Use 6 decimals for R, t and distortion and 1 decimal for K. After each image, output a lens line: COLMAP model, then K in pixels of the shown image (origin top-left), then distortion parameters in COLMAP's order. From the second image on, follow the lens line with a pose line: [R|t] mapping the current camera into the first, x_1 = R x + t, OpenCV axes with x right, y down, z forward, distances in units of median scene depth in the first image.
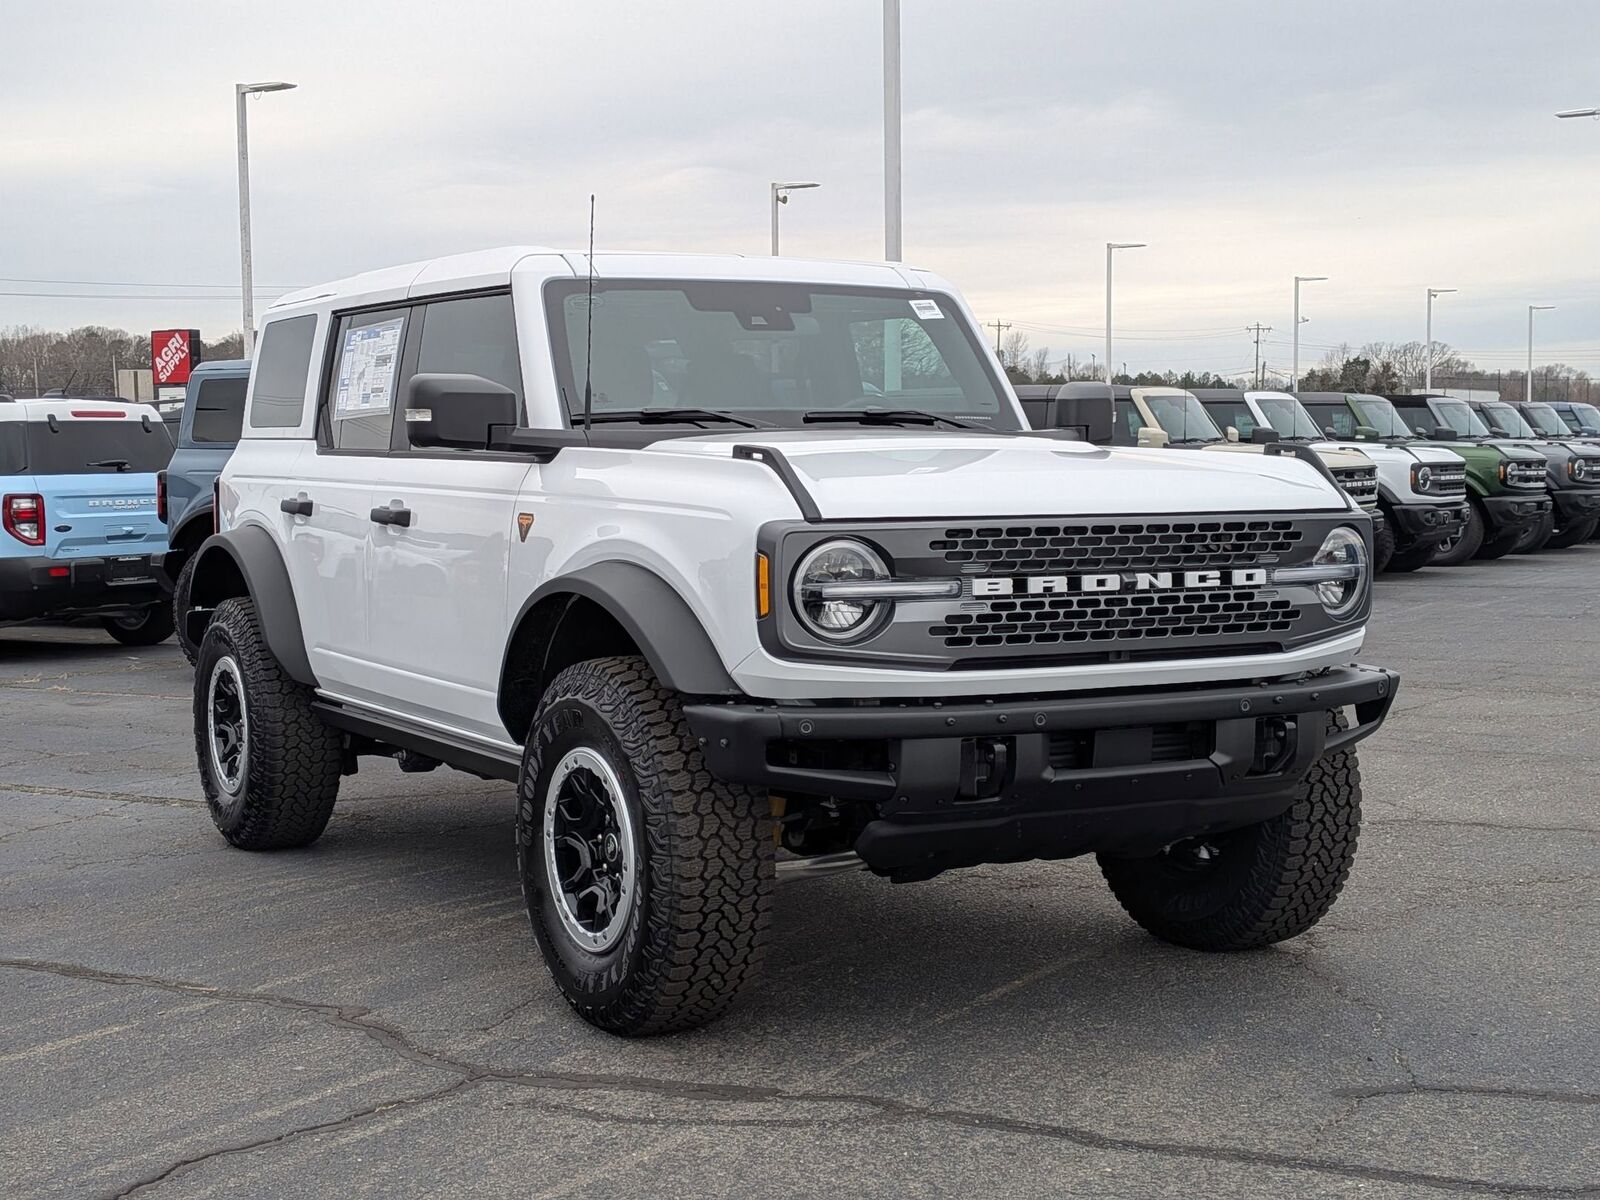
lens RADIAL K [[2338.8, 0, 740.7], [0, 2338.8, 604.5], [0, 0, 1]] dist [0.029490, 0.029889]
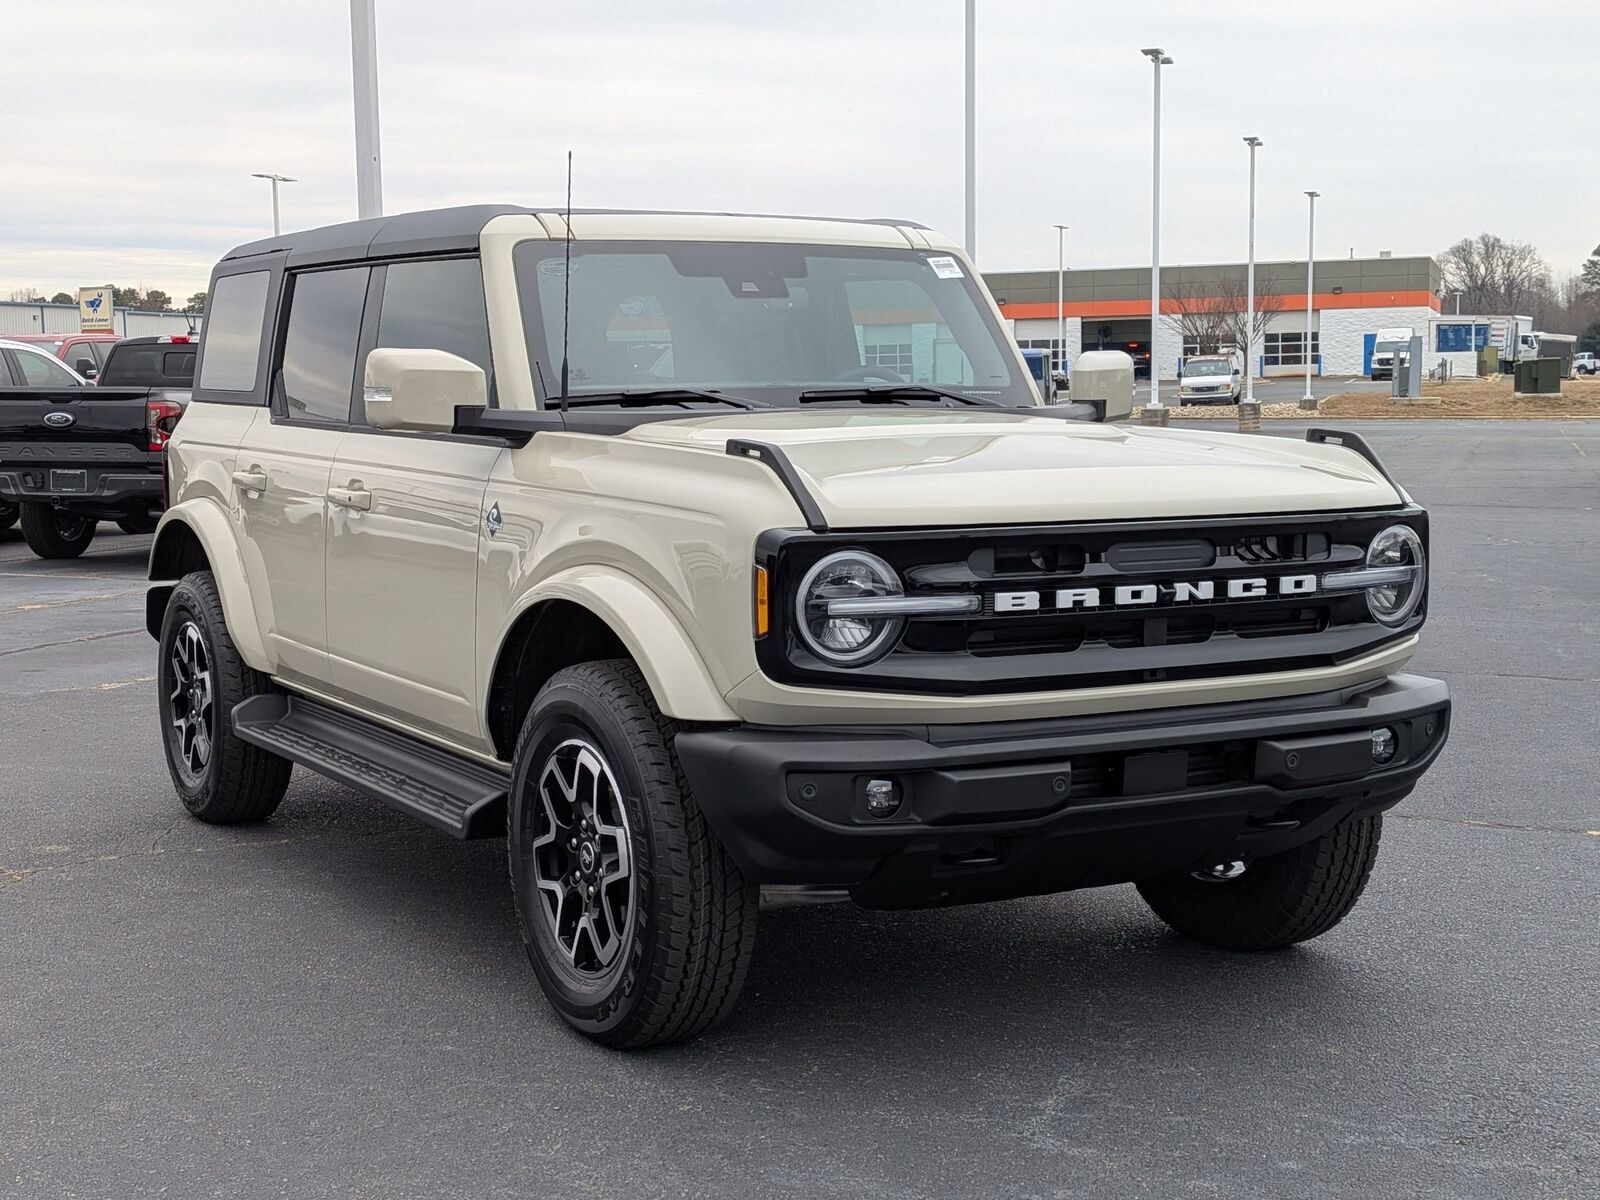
lens RADIAL K [[2338.8, 0, 740.7], [0, 2338.8, 604.5], [0, 0, 1]] dist [0.029490, 0.029889]
pose [[0.999929, 0.000314, 0.011916, -0.008384], [-0.000722, 0.999413, 0.034252, -0.035219], [-0.011898, -0.034258, 0.999342, 0.101208]]
